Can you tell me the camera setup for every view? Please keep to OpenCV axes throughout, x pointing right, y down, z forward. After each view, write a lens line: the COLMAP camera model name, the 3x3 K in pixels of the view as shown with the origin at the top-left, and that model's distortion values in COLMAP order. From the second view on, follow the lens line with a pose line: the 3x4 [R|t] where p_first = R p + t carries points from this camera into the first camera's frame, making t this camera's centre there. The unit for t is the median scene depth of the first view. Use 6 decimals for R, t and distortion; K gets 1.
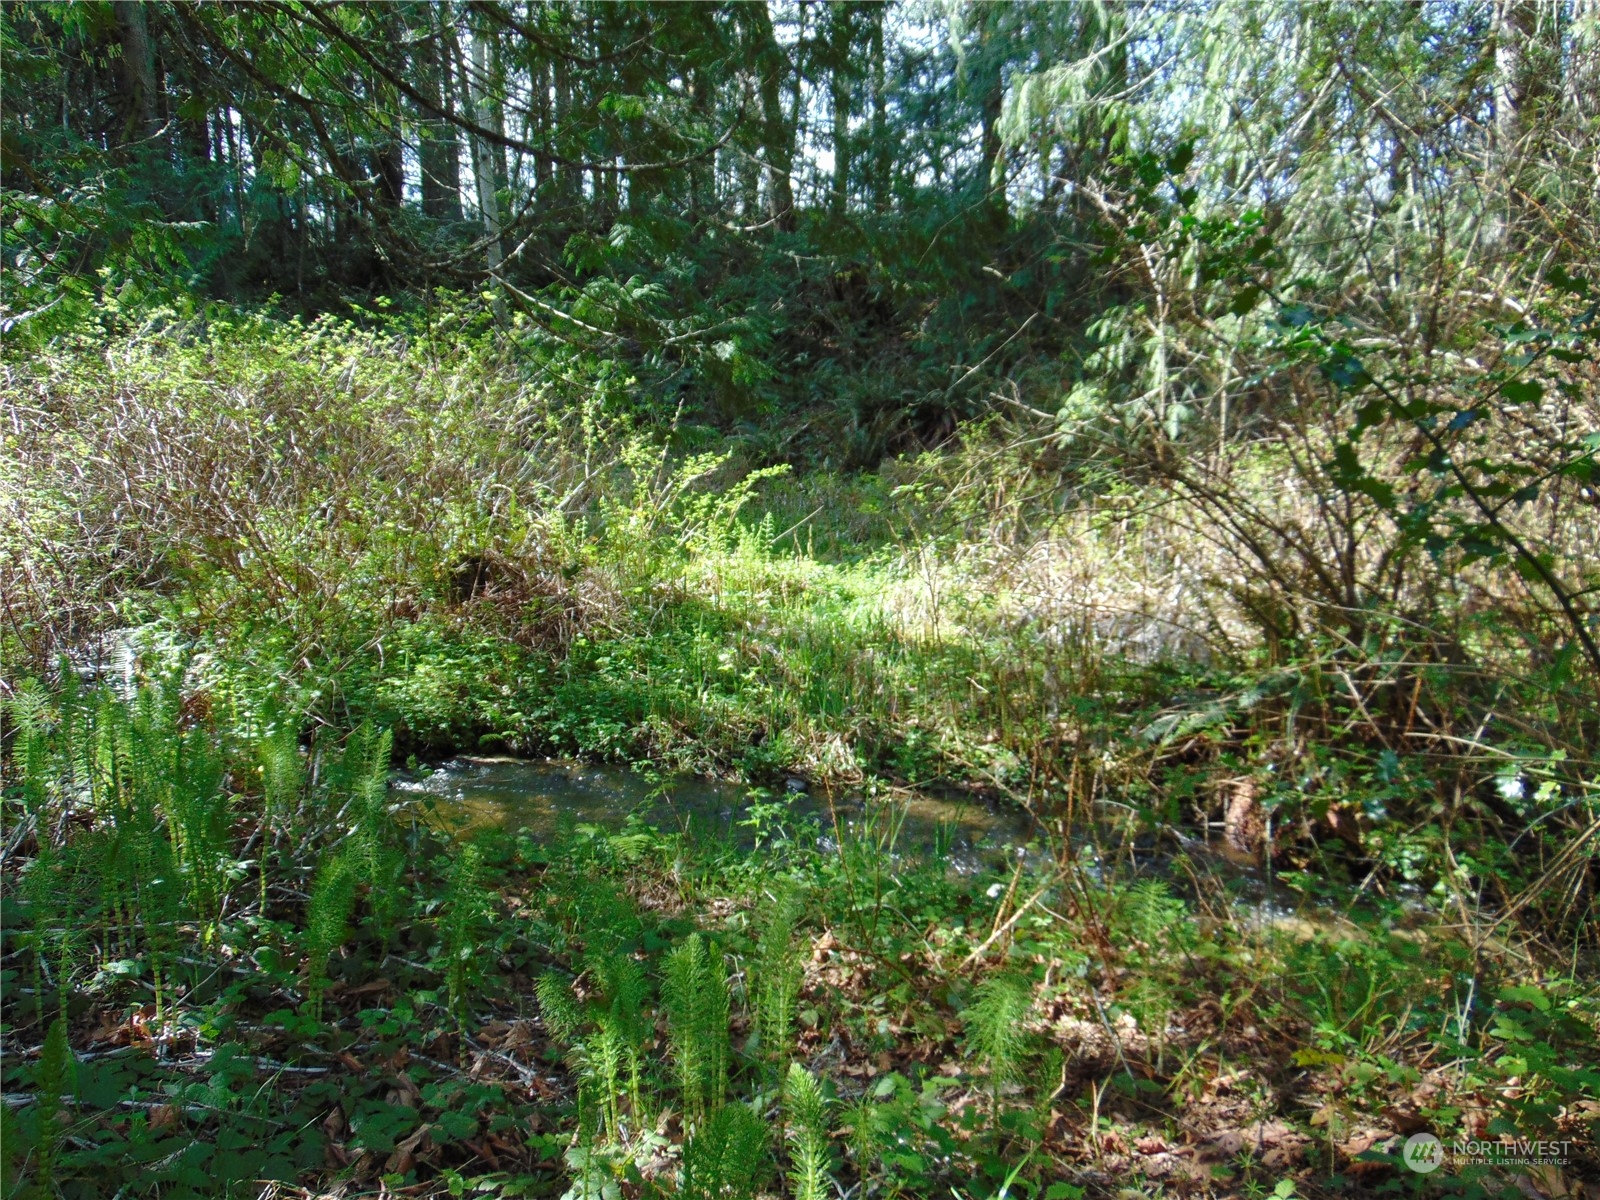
lens RADIAL K [[1169.2, 0, 796.8], [0, 1169.2, 612.1], [0, 0, 1]] dist [-0.024667, 0.002709]
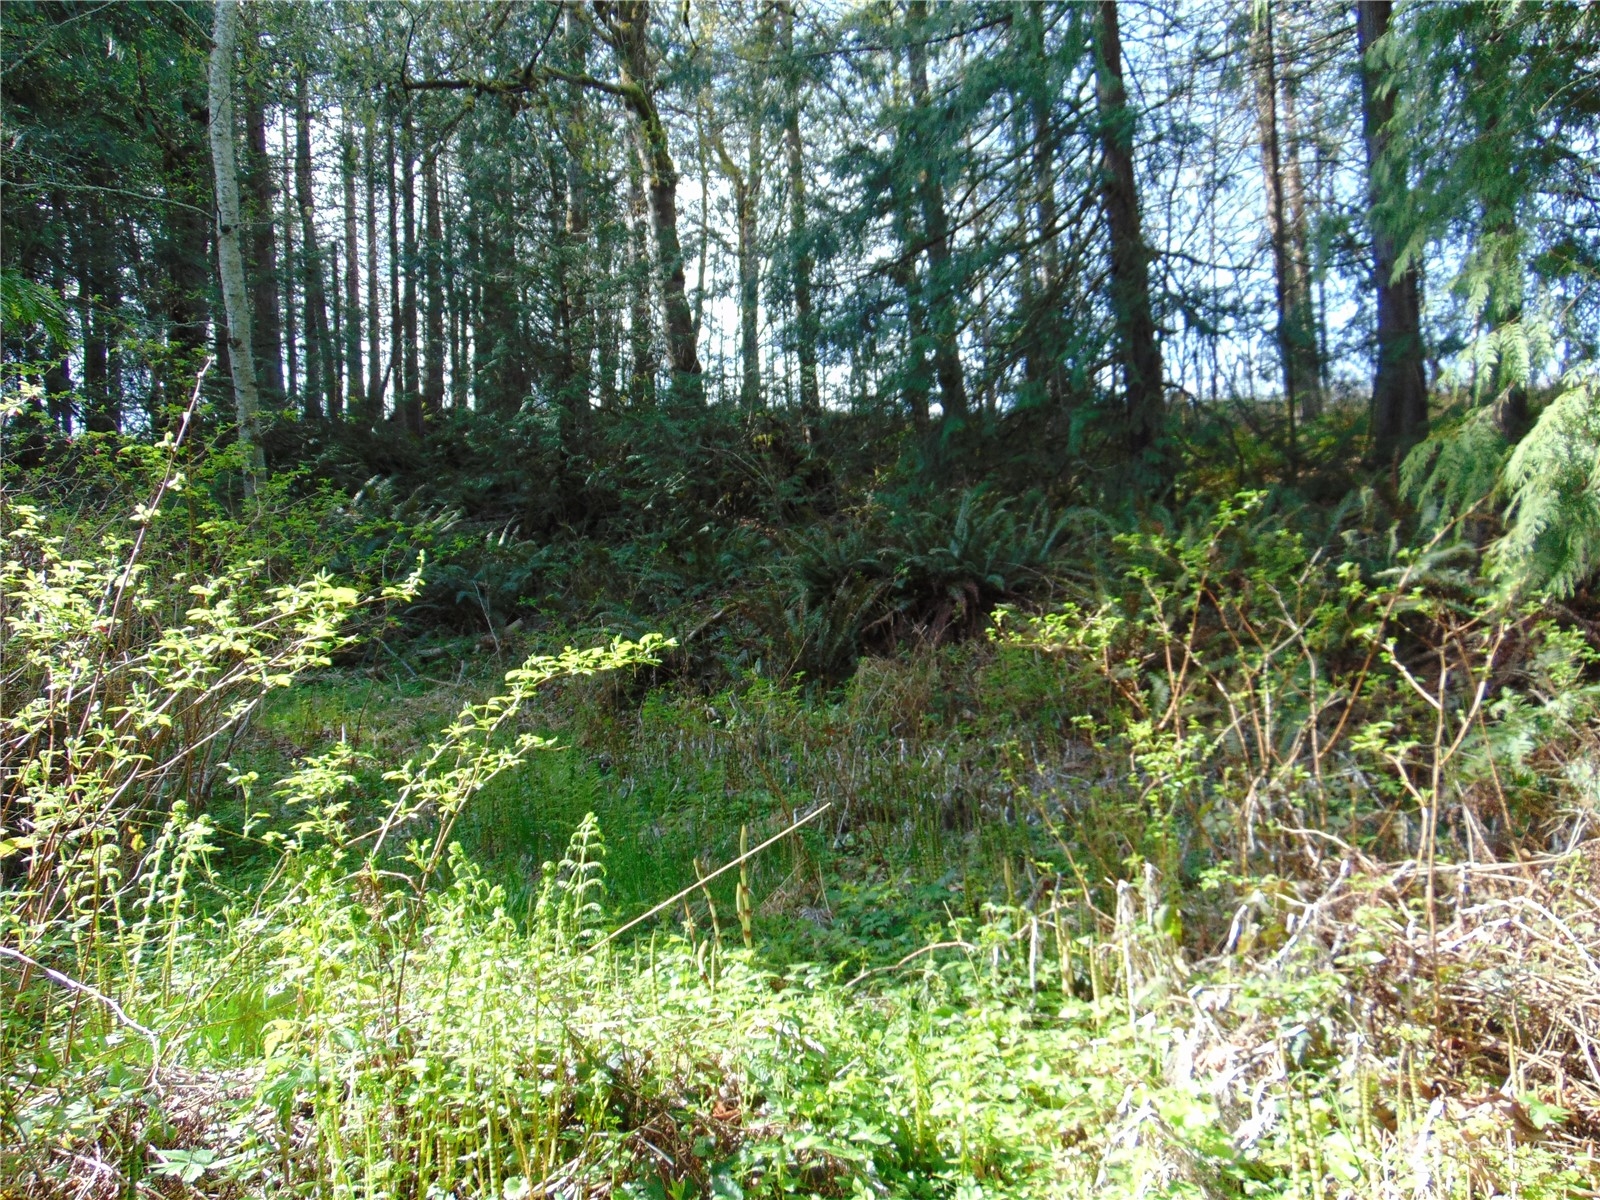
lens RADIAL K [[1169.2, 0, 796.8], [0, 1169.2, 612.1], [0, 0, 1]] dist [-0.024667, 0.002709]
pose [[0.996867, -0.019843, 0.076563, 0.003420], [0.034332, 0.980625, -0.192864, -0.072727], [-0.071253, 0.194888, 0.978234, 0.692391]]
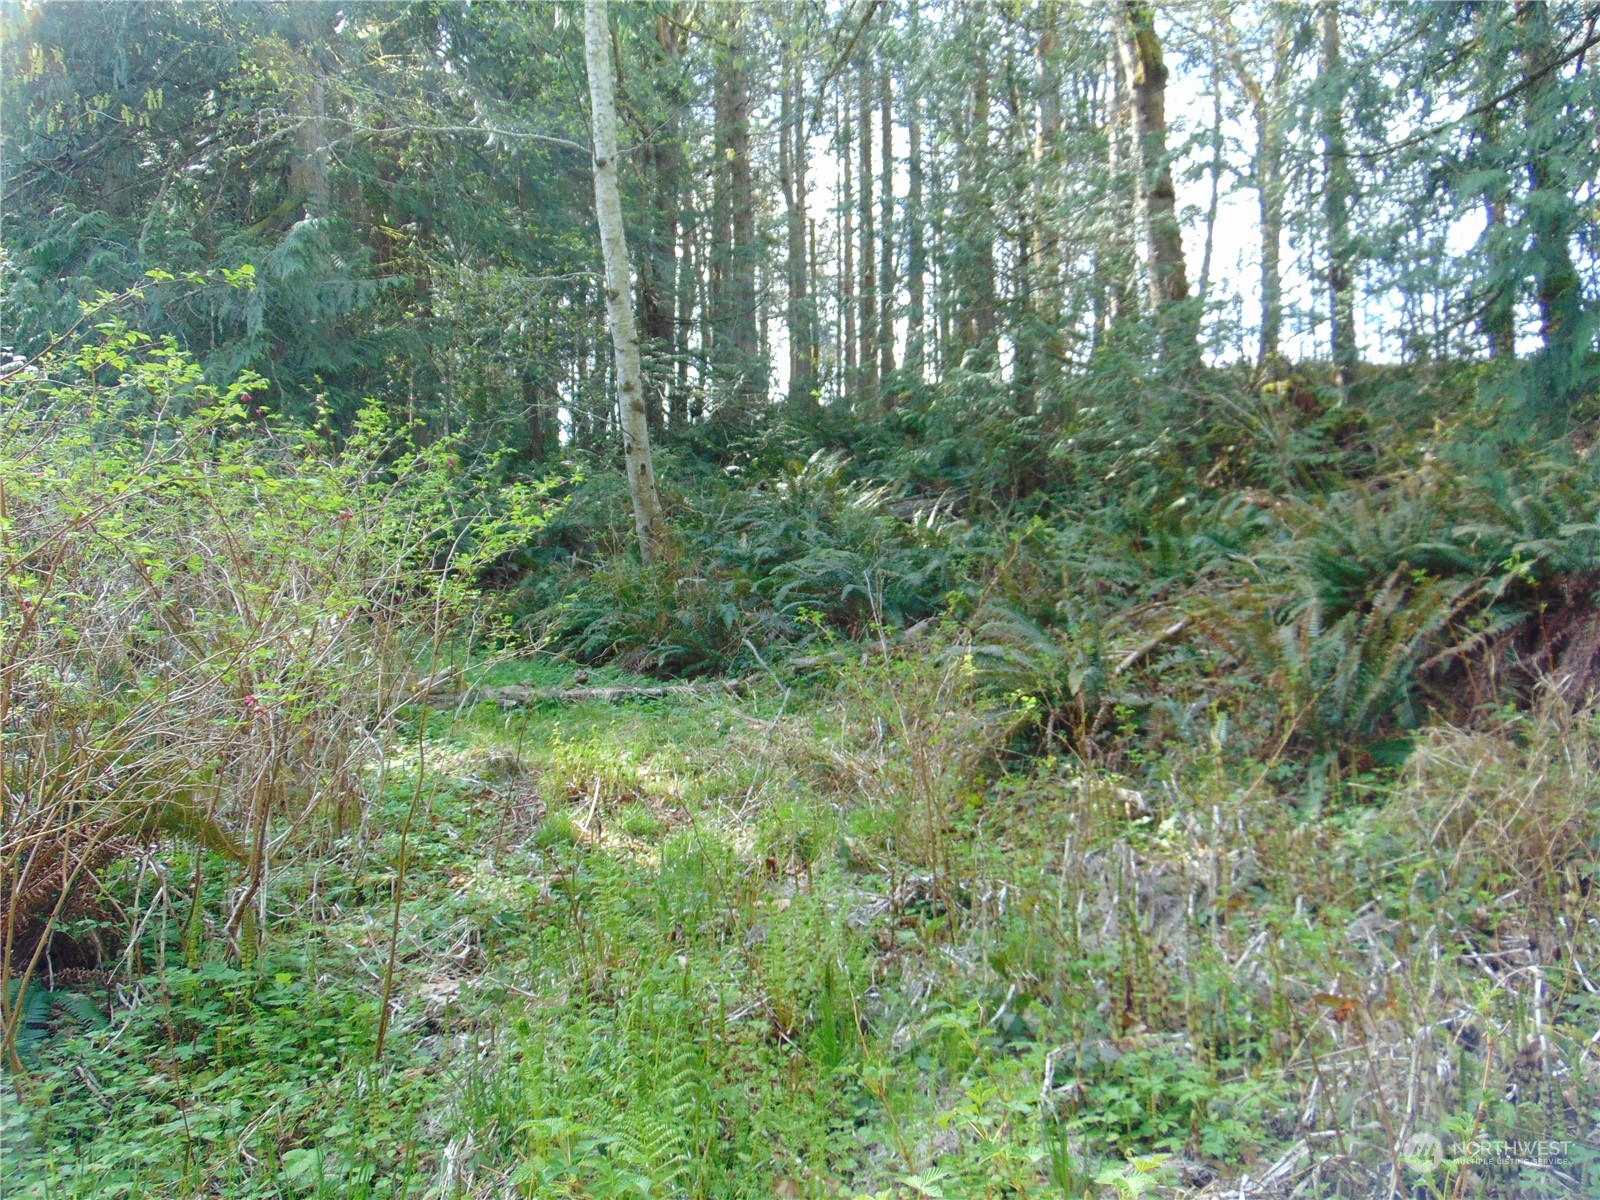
lens RADIAL K [[1169.2, 0, 796.8], [0, 1169.2, 612.1], [0, 0, 1]] dist [-0.024667, 0.002709]
pose [[0.939238, 0.002618, -0.343257, 0.037602], [-0.065495, 0.982967, -0.171713, -0.146029], [0.336961, 0.183761, 0.923412, 0.988531]]
